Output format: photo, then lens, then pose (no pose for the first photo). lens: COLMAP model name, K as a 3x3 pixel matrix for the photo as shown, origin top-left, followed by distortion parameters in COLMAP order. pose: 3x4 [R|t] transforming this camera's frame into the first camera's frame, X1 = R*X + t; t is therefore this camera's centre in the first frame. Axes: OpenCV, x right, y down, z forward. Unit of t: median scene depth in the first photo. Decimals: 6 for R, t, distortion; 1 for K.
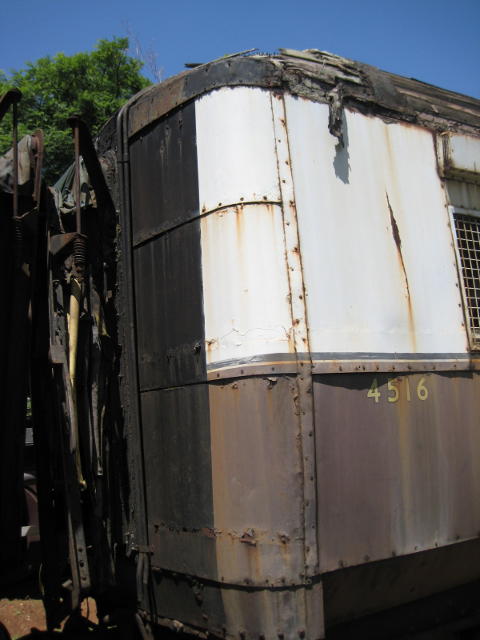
lens RADIAL K [[655.5, 0, 238.8], [0, 655.5, 326.3], [0, 0, 1]] dist [-0.103113, 0.000000]
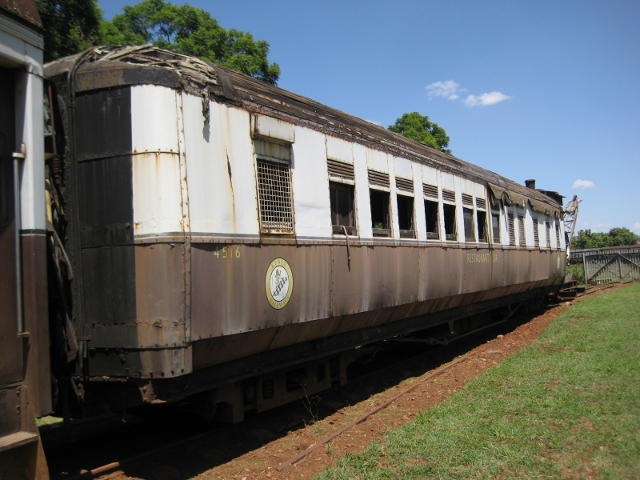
lens RADIAL K [[655.5, 0, 320.2], [0, 655.5, 240.4], [0, 0, 1]] dist [-0.103113, 0.000000]
pose [[0.872090, 0.039892, 0.487717, -0.477297], [-0.078601, 0.995150, 0.059151, -0.077362], [-0.482991, -0.089920, 0.870996, -0.856291]]
